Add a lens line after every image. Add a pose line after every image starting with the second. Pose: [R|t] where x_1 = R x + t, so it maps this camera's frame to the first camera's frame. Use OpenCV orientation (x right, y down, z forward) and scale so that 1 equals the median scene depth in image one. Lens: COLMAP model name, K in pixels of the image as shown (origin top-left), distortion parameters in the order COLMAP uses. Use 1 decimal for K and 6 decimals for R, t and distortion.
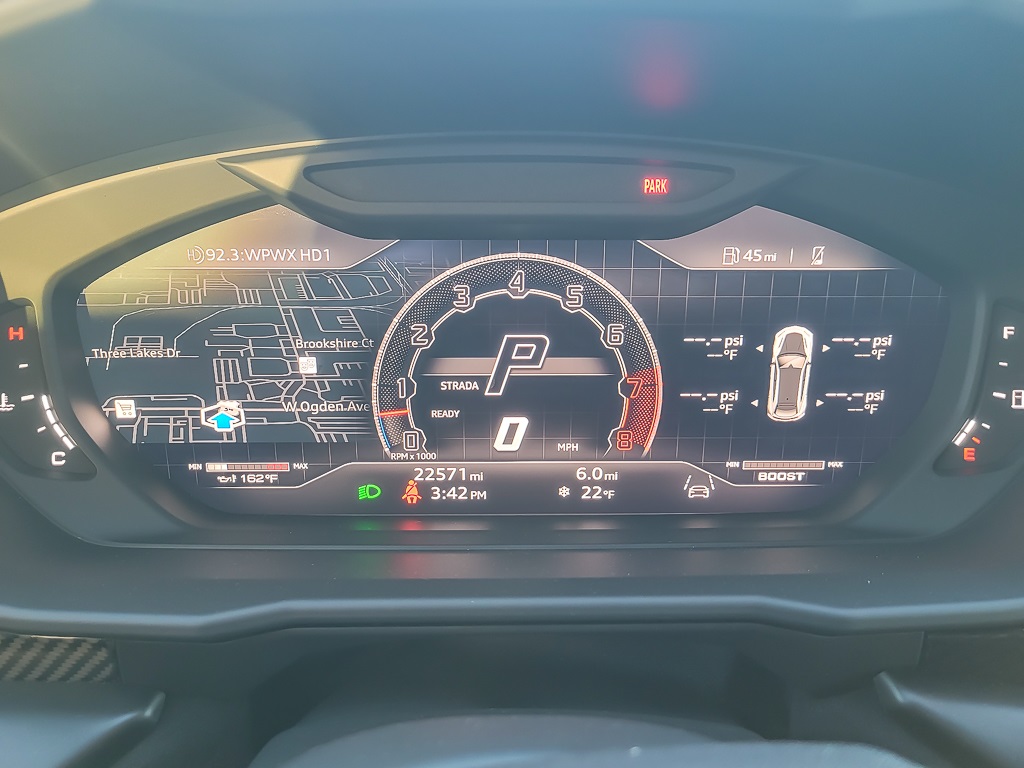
lens RADIAL K [[795.4, 0, 512.0], [0, 795.4, 384.0], [0, 0, 1]] dist [0.051696, -0.005101]
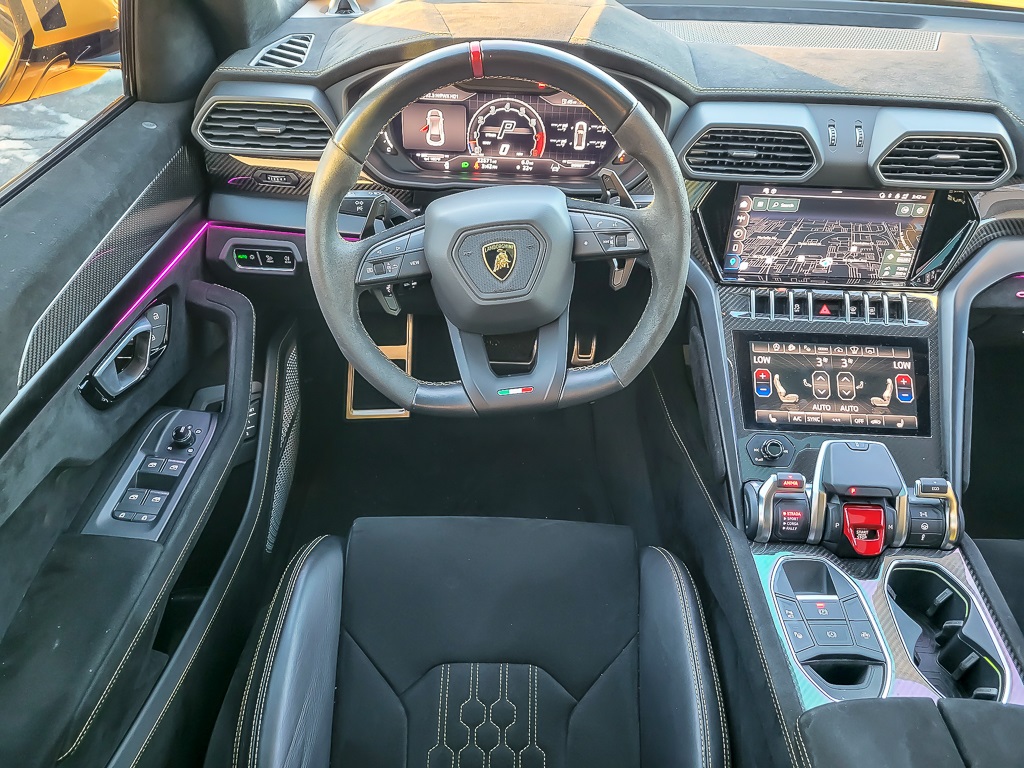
lens RADIAL K [[795.4, 0, 512.0], [0, 795.4, 384.0], [0, 0, 1]] dist [0.051696, -0.005101]
pose [[0.998894, 0.046718, -0.005304, 0.105774], [-0.043358, 0.958900, 0.280413, 0.065340], [0.018186, -0.279872, 0.959865, -2.876372]]
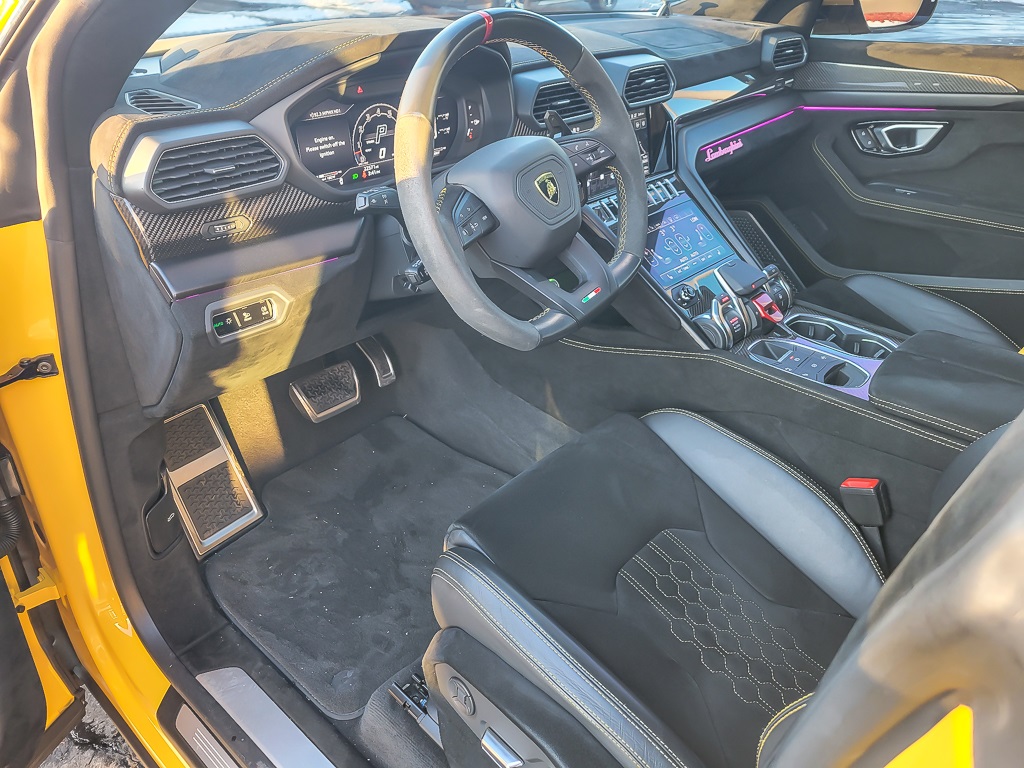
lens RADIAL K [[795.4, 0, 512.0], [0, 795.4, 384.0], [0, 0, 1]] dist [0.051696, -0.005101]
pose [[0.691043, -0.357213, 0.628378, -2.473096], [0.271694, 0.933966, 0.232142, 0.388444], [-0.669807, 0.010307, 0.742463, -2.367576]]
